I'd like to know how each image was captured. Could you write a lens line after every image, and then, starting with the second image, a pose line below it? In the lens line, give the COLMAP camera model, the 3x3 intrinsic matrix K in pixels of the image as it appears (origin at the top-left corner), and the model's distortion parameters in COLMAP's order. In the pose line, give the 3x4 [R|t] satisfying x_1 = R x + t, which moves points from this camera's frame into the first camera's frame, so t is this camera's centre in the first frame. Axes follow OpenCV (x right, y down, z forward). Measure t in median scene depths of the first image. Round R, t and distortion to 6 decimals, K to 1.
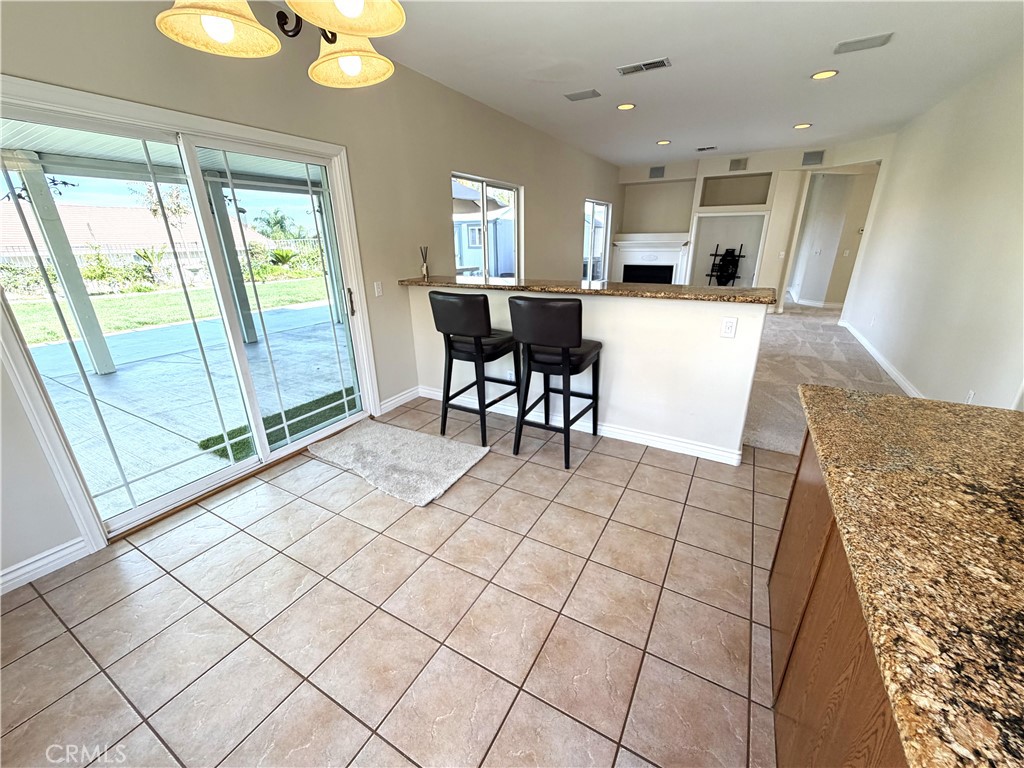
lens RADIAL K [[409.5, 0, 515.6], [0, 409.5, 383.8], [0, 0, 1]] dist [0.001258, 0.000265]
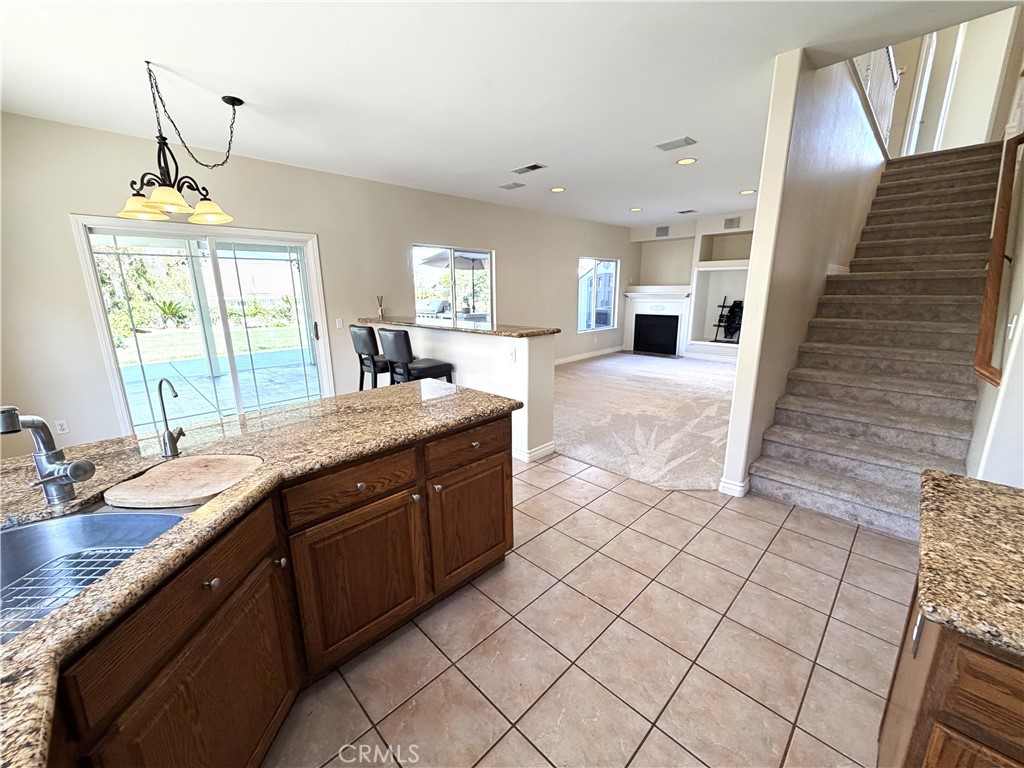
lens RADIAL K [[409.5, 0, 513.0], [0, 409.5, 384.0], [0, 0, 1]] dist [0.001258, 0.000265]
pose [[0.963780, 0.064859, -0.258691, 0.277038], [-0.093211, 0.990725, -0.098872, 0.029259], [0.249879, 0.119404, 0.960887, -0.095972]]
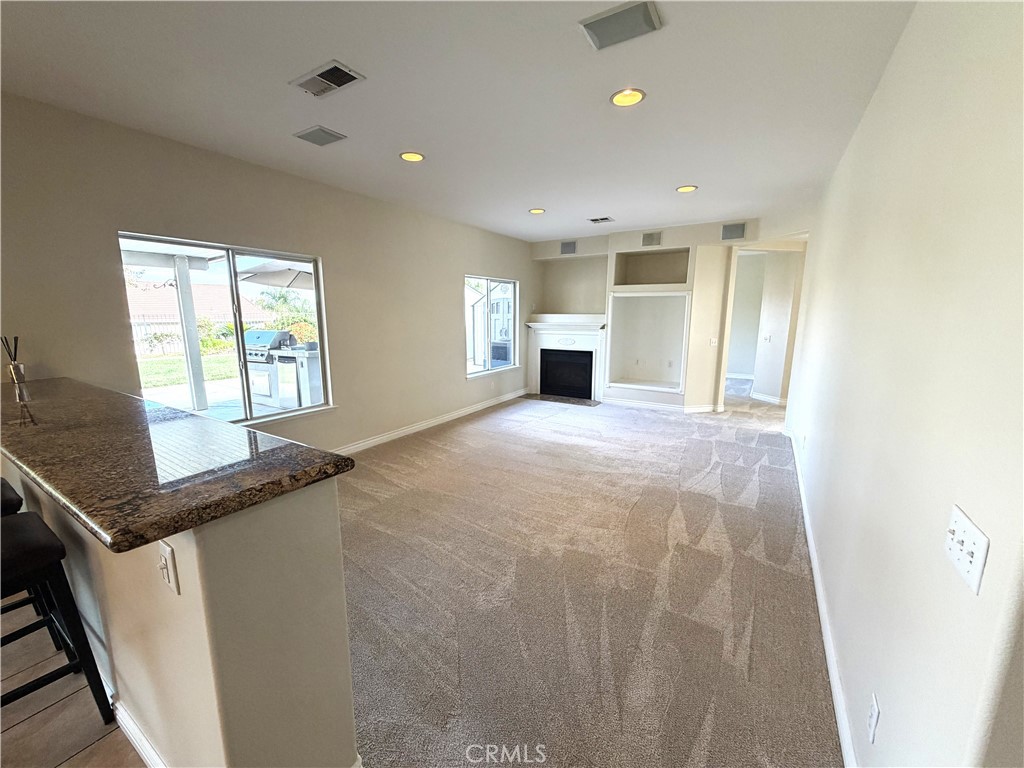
lens RADIAL K [[409.5, 0, 510.7], [0, 409.5, 386.4], [0, 0, 1]] dist [0.001258, 0.000265]
pose [[0.998977, 0.020962, -0.040078, 0.269554], [-0.027256, 0.986150, -0.163600, -0.080022], [0.036094, 0.164525, 0.985712, 0.186656]]
